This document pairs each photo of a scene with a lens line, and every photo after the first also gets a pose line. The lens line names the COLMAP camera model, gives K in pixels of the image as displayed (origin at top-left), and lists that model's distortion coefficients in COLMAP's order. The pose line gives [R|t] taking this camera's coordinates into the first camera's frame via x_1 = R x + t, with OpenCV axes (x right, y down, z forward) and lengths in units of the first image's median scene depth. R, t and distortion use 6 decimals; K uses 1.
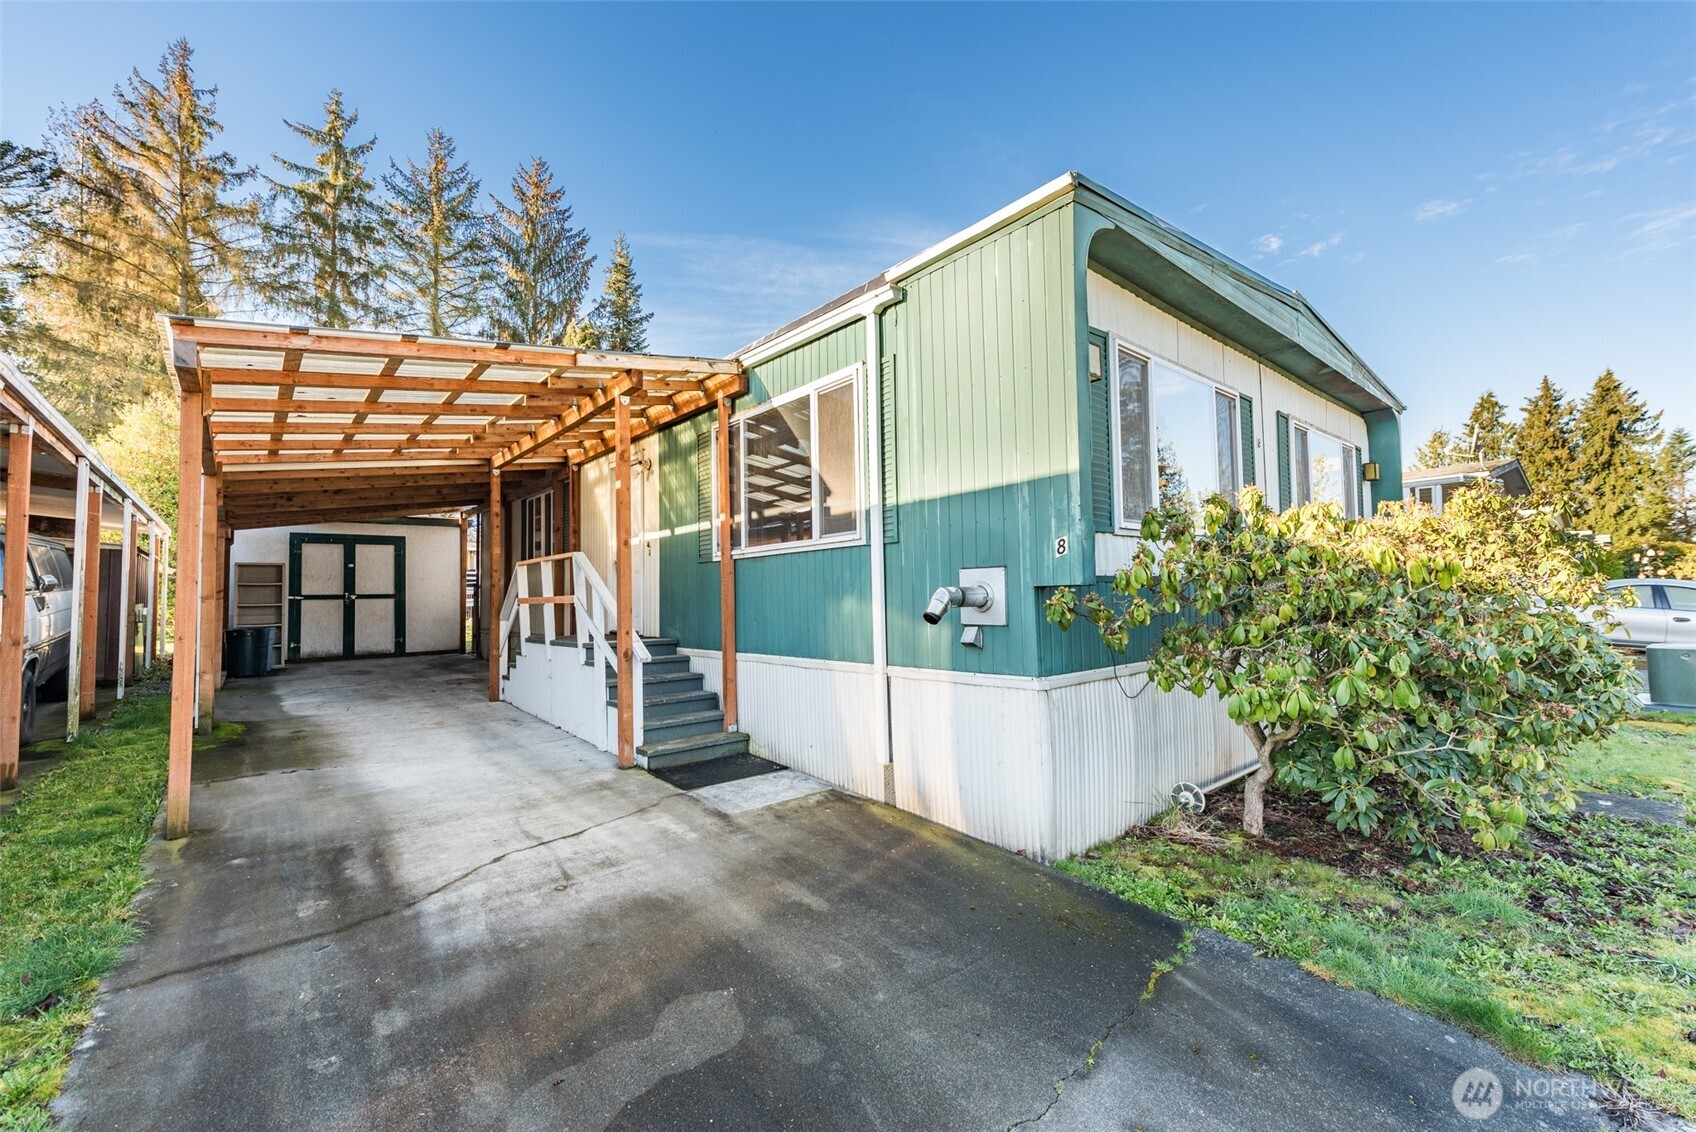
lens RADIAL K [[692.4, 0, 864.8], [0, 692.4, 573.9], [0, 0, 1]] dist [0.001950, -0.000661]
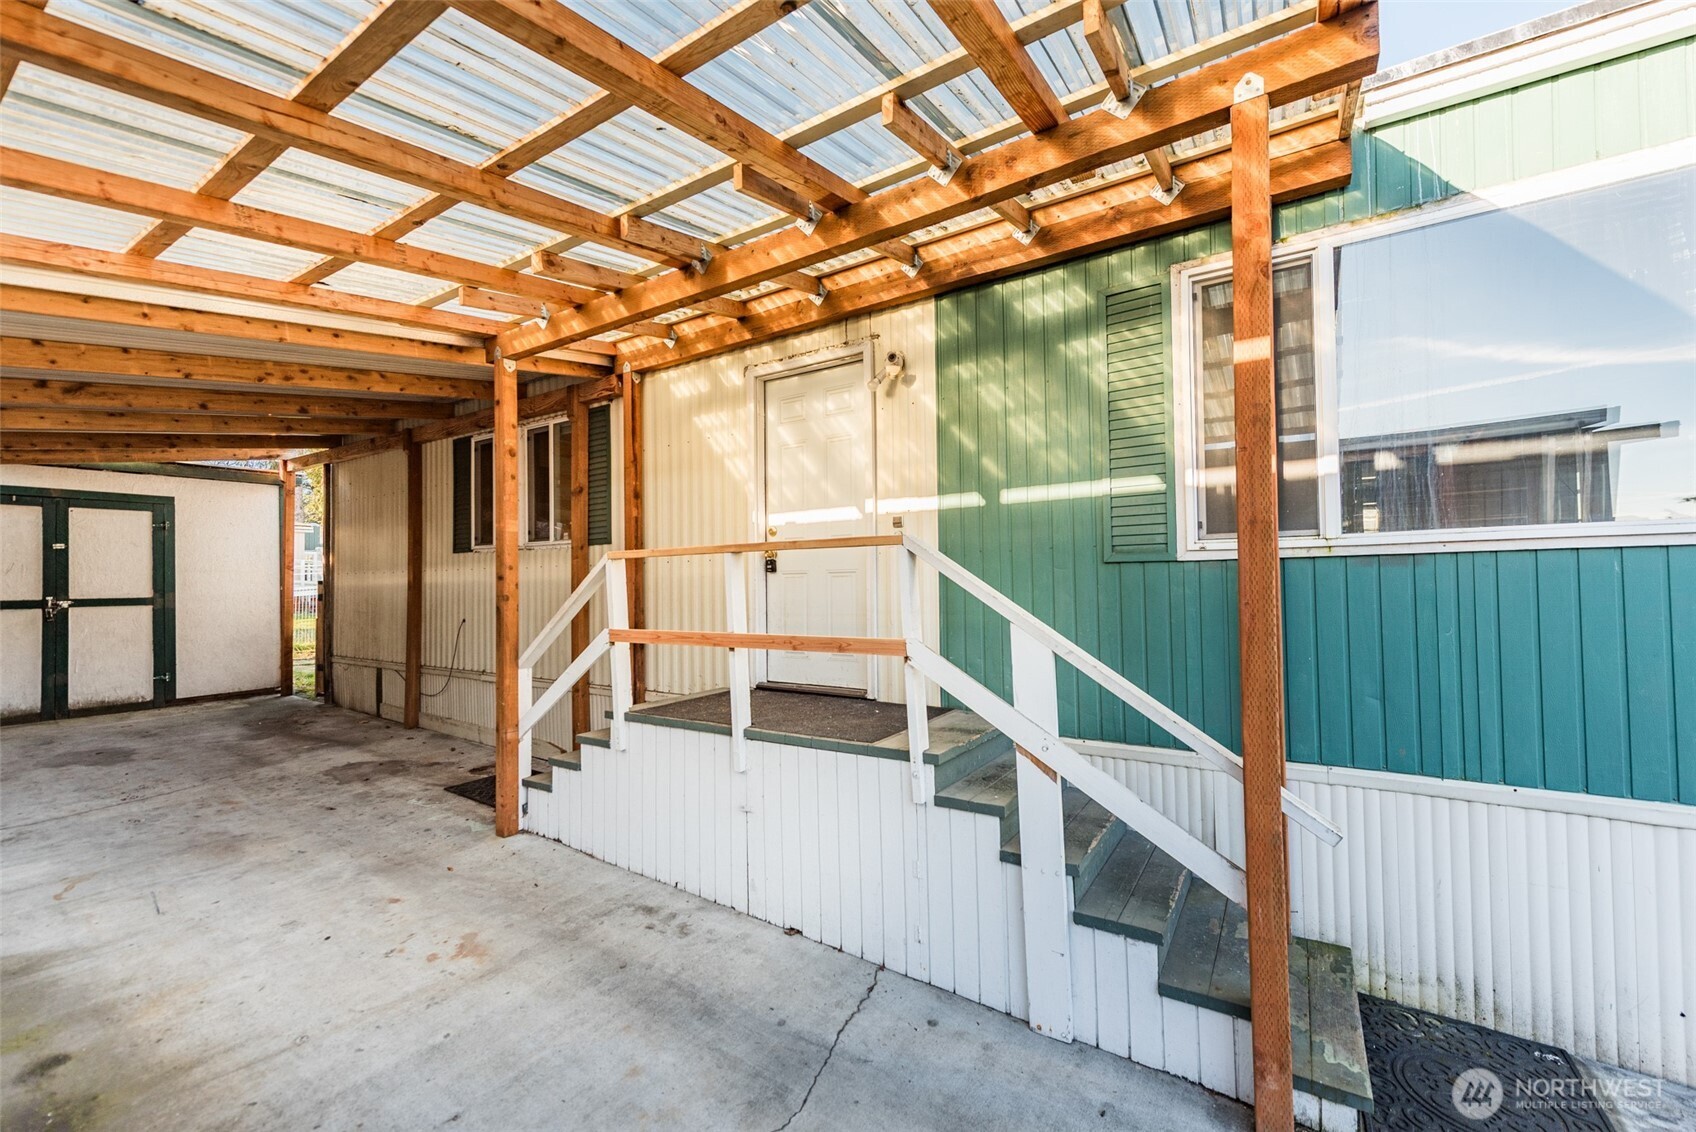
lens RADIAL K [[663.2, 0, 811.0], [0, 663.2, 569.2], [0, 0, 1]] dist [0.004505, -0.000192]
pose [[0.964263, 0.009190, 0.264788, -0.325102], [-0.012884, 0.999842, 0.012219, -0.008309], [-0.264634, -0.015194, 0.964229, 0.354508]]
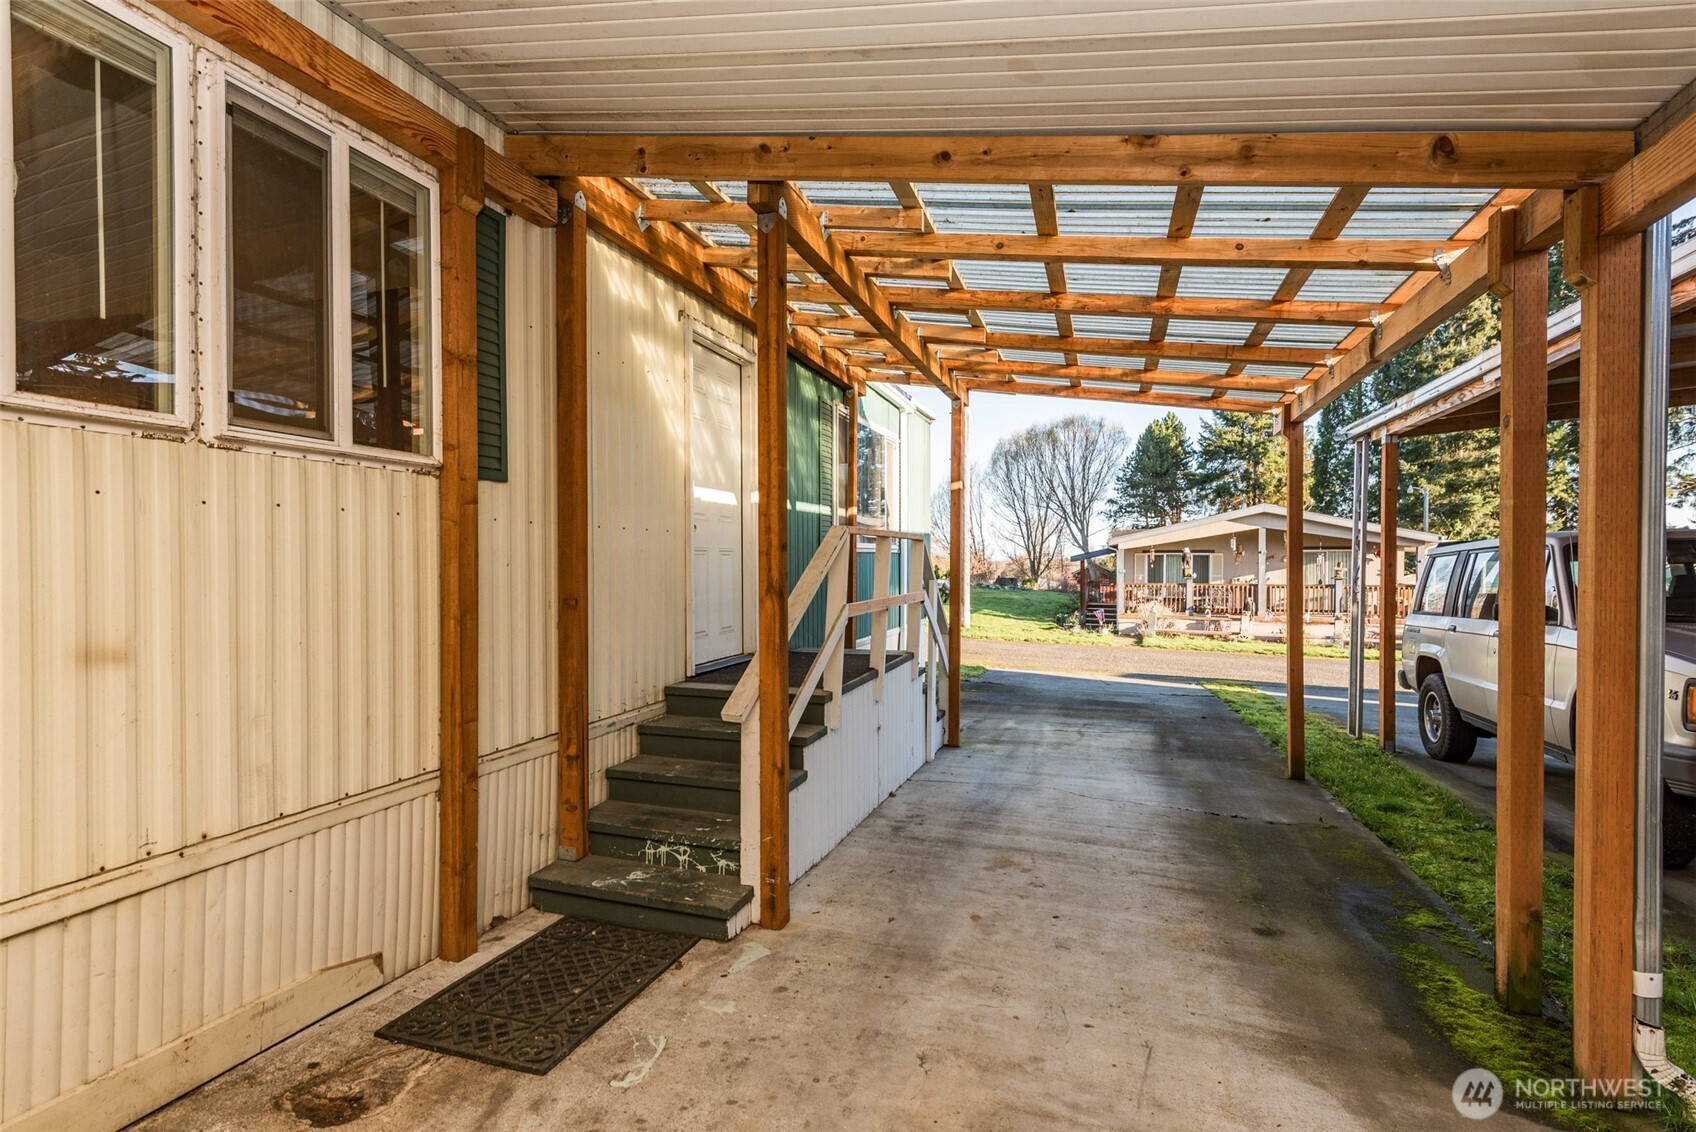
lens RADIAL K [[838.0, 0, 850.4], [0, 838.0, 568.7], [0, 0, 1]] dist [0.005931, 0.000185]
pose [[-0.521298, 0.013243, 0.853272, -0.668718], [-0.016025, 0.999551, -0.025304, 0.019515], [-0.853225, -0.026865, -0.520851, 0.888131]]
